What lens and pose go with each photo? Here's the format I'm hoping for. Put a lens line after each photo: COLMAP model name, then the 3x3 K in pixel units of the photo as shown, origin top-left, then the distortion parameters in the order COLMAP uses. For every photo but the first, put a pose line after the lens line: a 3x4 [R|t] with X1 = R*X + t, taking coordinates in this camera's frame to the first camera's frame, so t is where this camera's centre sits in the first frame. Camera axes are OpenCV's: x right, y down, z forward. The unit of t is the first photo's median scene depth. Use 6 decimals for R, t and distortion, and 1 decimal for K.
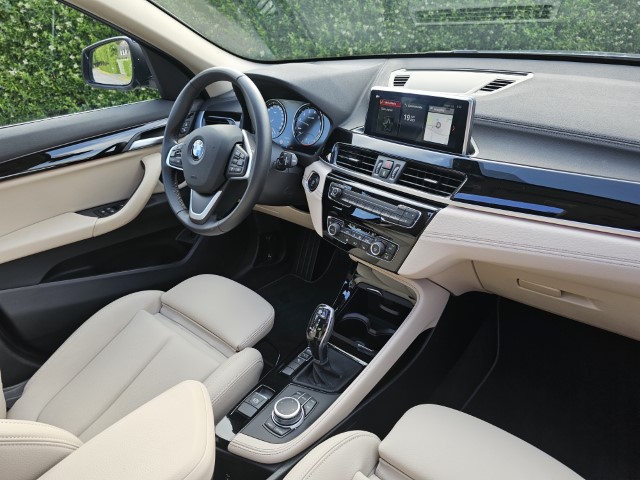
lens RADIAL K [[434.0, 0, 319.5], [0, 434.0, 229.2], [0, 0, 1]] dist [0.008880, 0.003499]
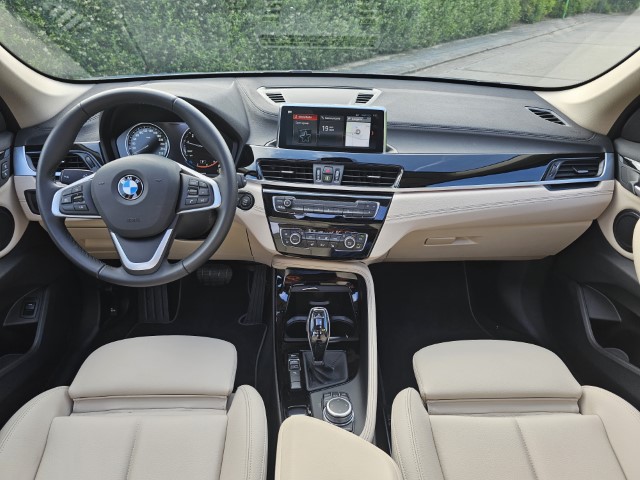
lens RADIAL K [[425.5, 0, 320.0], [0, 425.5, 240.0], [0, 0, 1]] dist [0.040647, -0.031369]
pose [[0.736236, -0.242710, 0.631703, -0.587278], [0.250693, 0.964875, 0.078542, -0.063859], [-0.628577, 0.100538, 0.771222, 0.165920]]
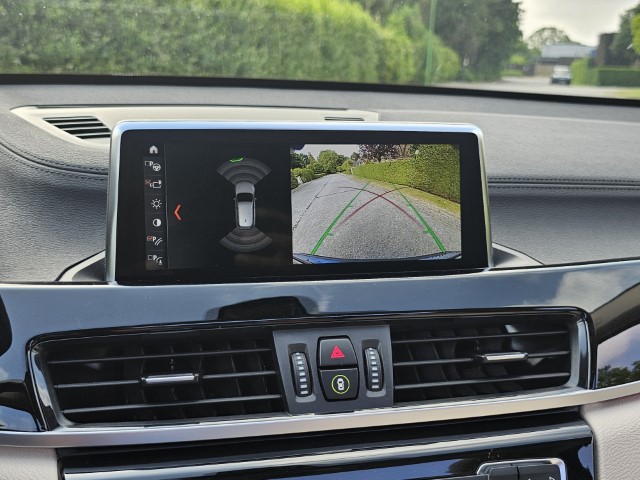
lens RADIAL K [[654.0, 0, 318.8], [0, 654.0, 242.8], [0, 0, 1]] dist [0.078618, -0.007601]
pose [[0.483311, -0.107247, 0.868854, -0.215137], [0.356266, 0.930664, -0.083301, -0.178560], [-0.799678, 0.349803, 0.488009, 0.745253]]
